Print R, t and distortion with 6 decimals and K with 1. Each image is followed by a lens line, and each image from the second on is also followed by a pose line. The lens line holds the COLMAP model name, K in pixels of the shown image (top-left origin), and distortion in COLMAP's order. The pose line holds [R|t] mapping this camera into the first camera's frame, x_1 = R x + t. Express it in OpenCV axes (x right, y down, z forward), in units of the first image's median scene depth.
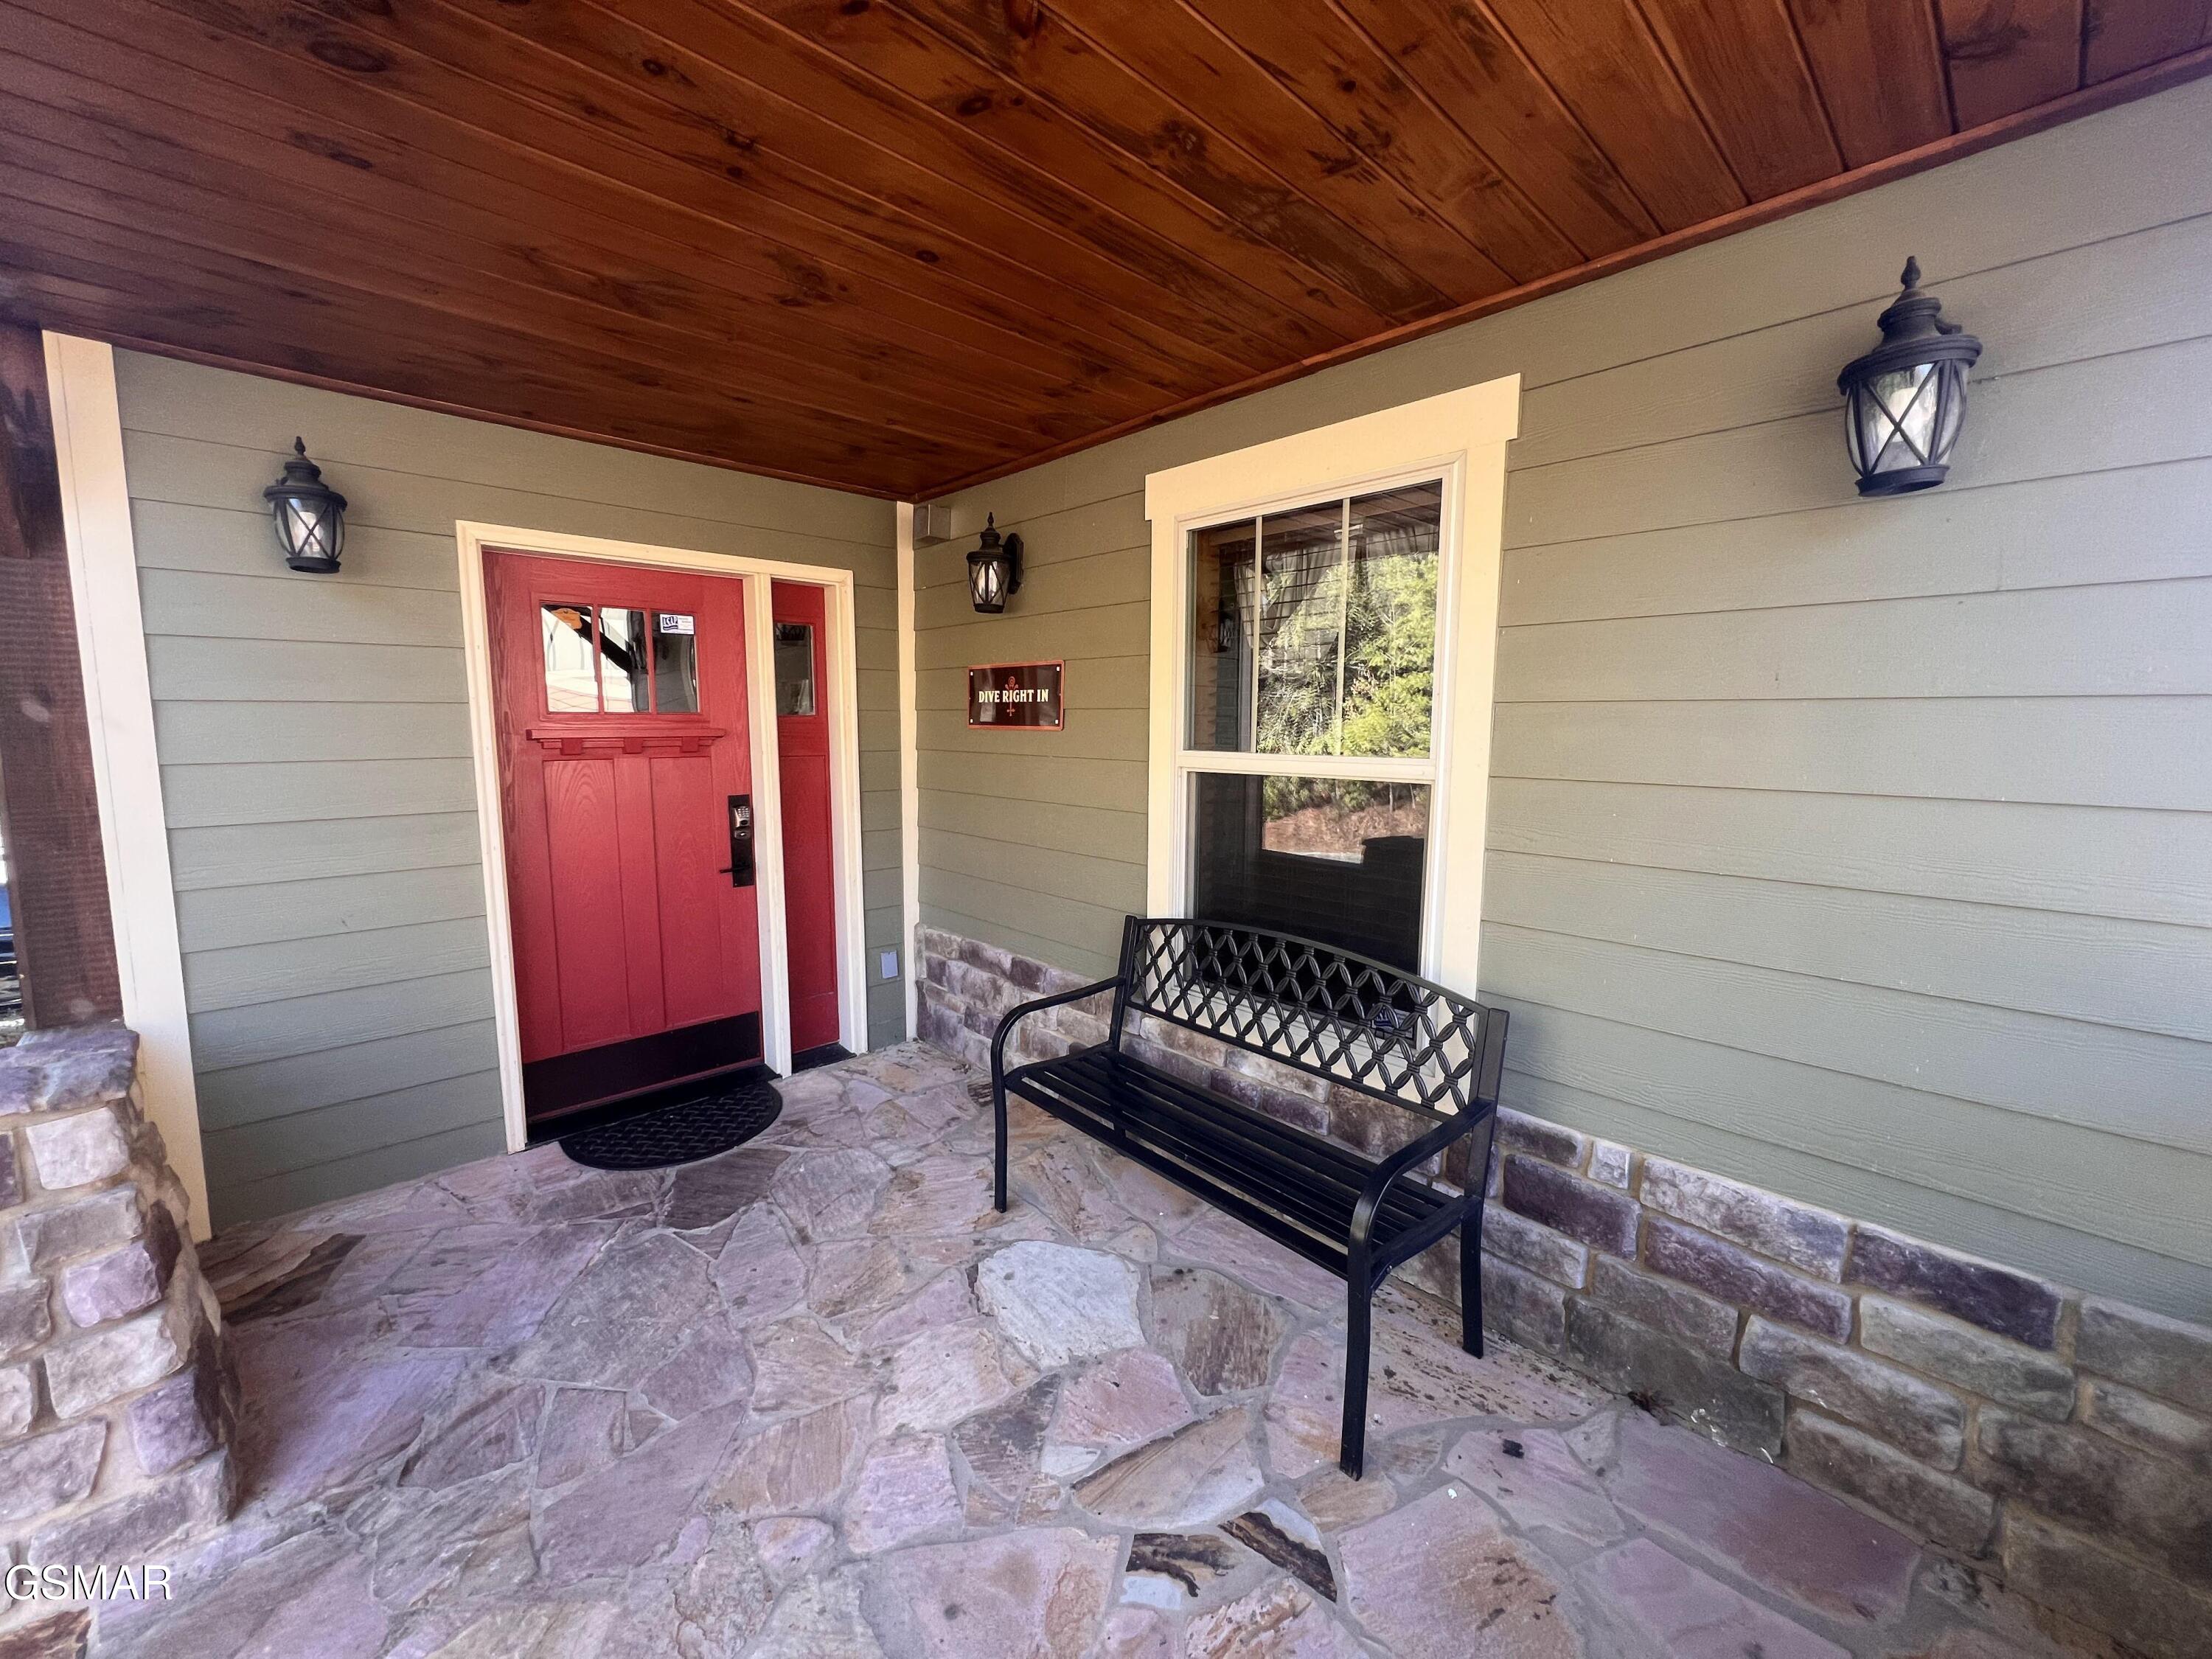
lens RADIAL K [[882.7, 0, 1093.6], [0, 882.7, 835.3], [0, 0, 1]] dist [-0.002236, 0.000448]
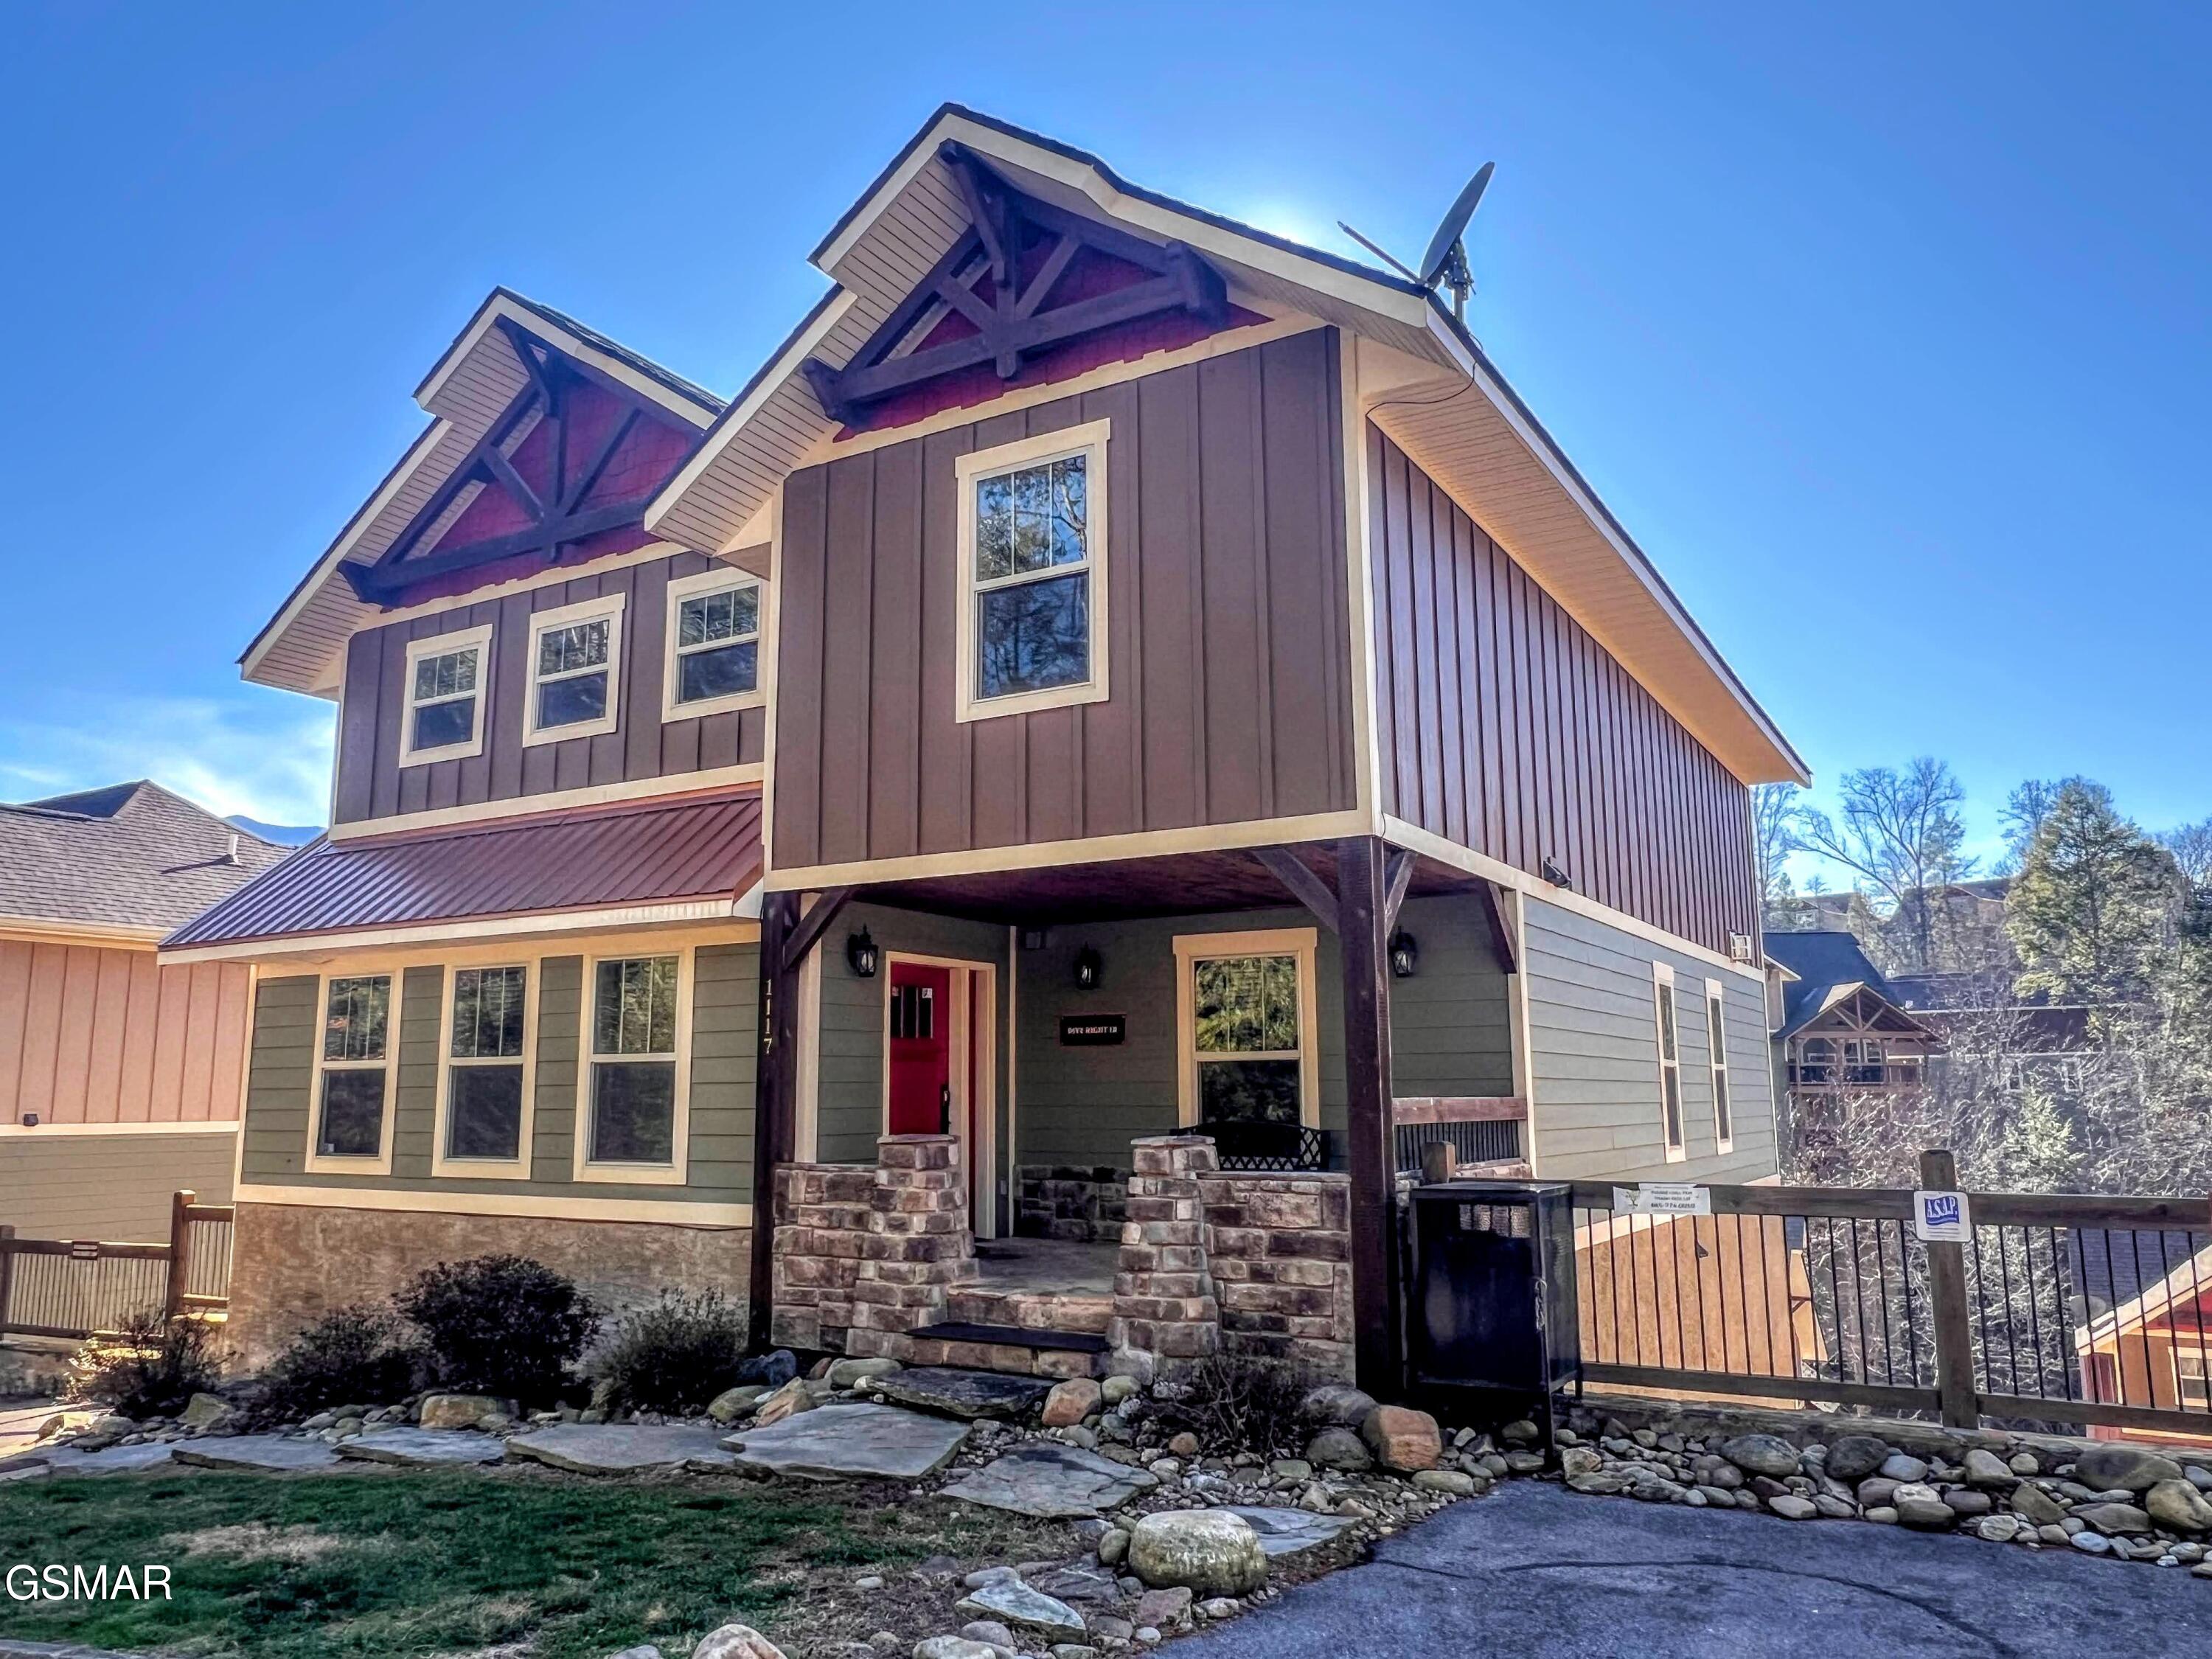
lens RADIAL K [[1579.1, 0, 1100.7], [0, 1579.1, 831.7], [0, 0, 1]] dist [0.000101, -0.001494]
pose [[0.960306, 0.035514, 0.276679, -1.015451], [0.046180, 0.957936, -0.283241, 0.398033], [-0.275100, 0.284775, 0.918272, -2.262638]]
